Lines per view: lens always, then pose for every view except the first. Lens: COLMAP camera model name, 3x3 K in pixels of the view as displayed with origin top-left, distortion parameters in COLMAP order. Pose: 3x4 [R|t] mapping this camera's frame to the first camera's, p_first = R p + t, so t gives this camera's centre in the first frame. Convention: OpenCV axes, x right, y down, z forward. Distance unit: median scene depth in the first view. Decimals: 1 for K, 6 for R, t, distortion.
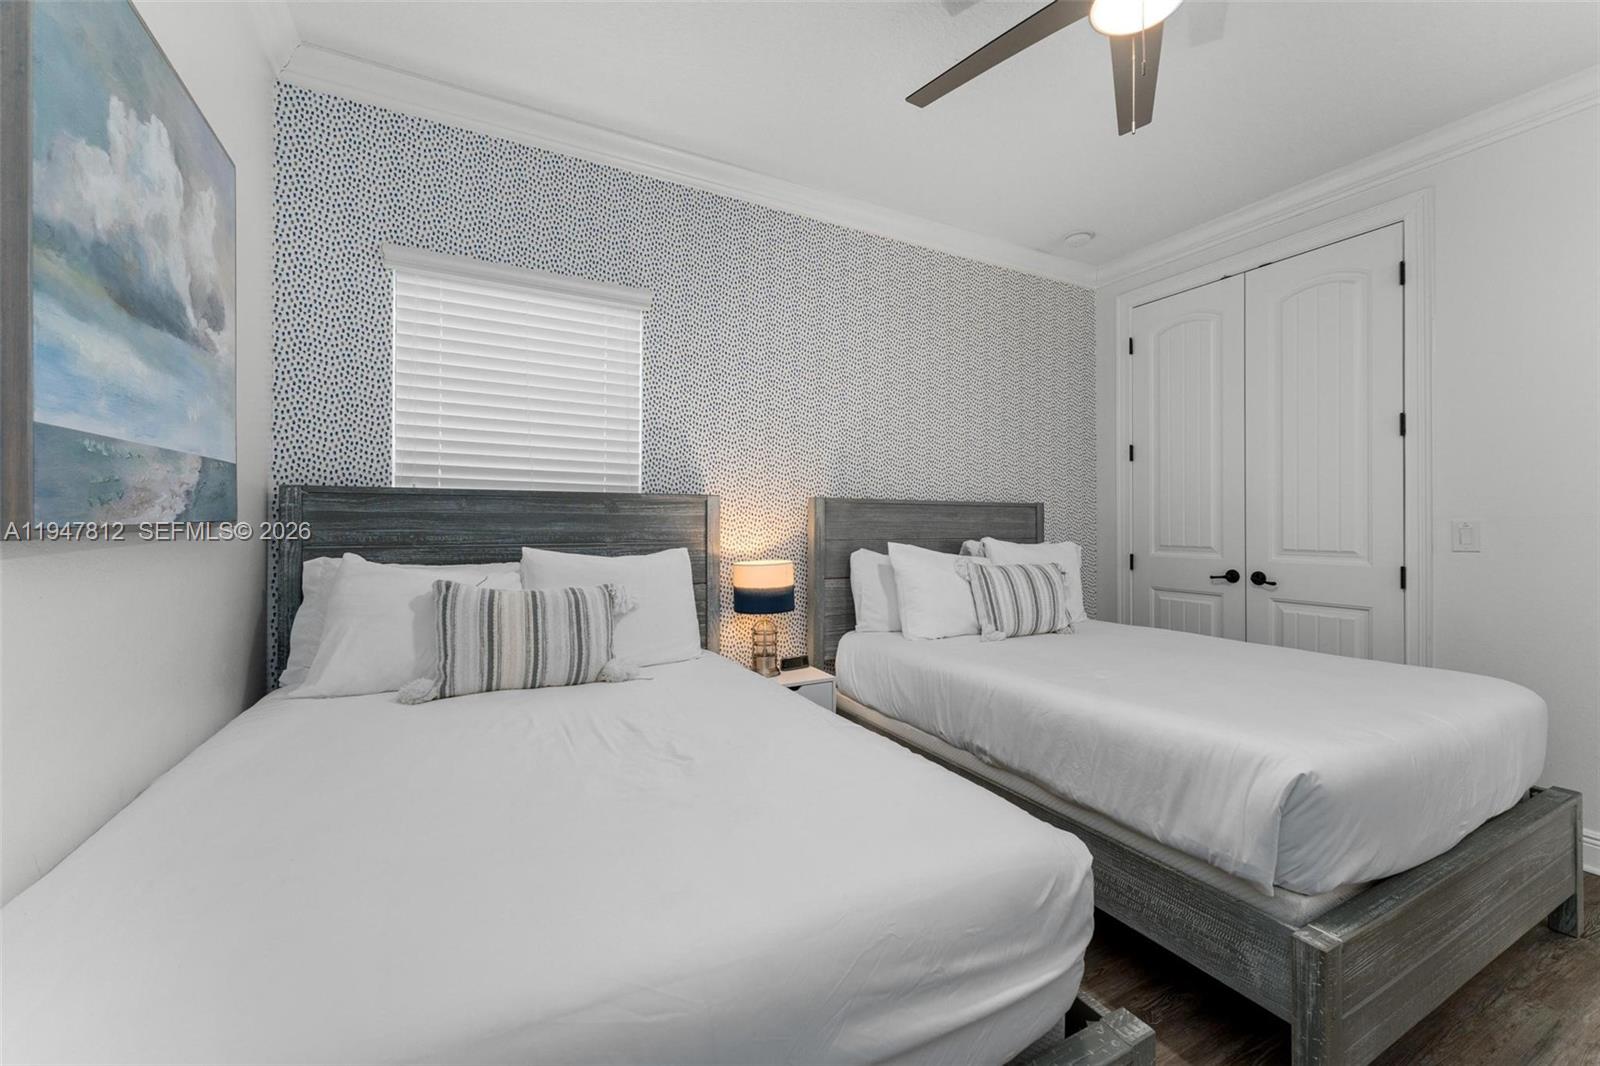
lens RADIAL K [[627.7, 0, 799.8], [0, 627.7, 529.5], [0, 0, 1]] dist [0.000139, 0.000002]
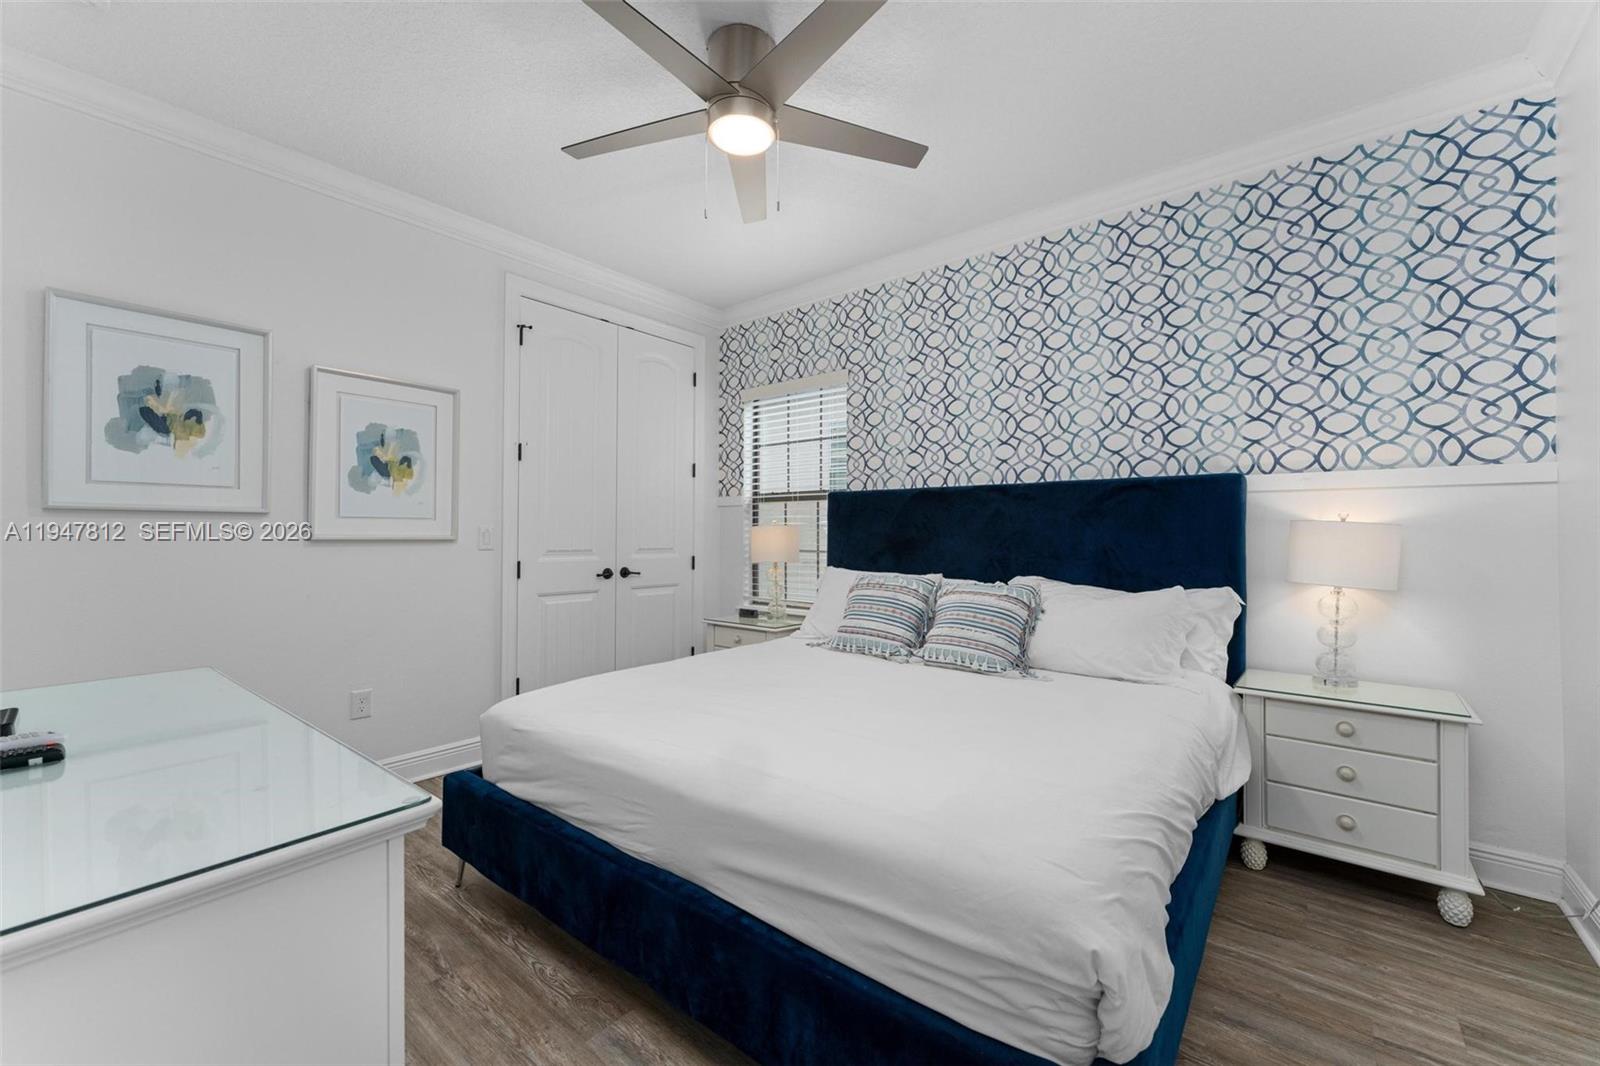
lens RADIAL K [[627.7, 0, 808.9], [0, 627.7, 538.1], [0, 0, 1]] dist [0.000139, 0.000002]
pose [[-0.388235, 0.000726, 0.921560, -0.501902], [-0.000125, 1.000000, -0.000840, 0.008038], [-0.921560, -0.000442, -0.388235, 0.989197]]
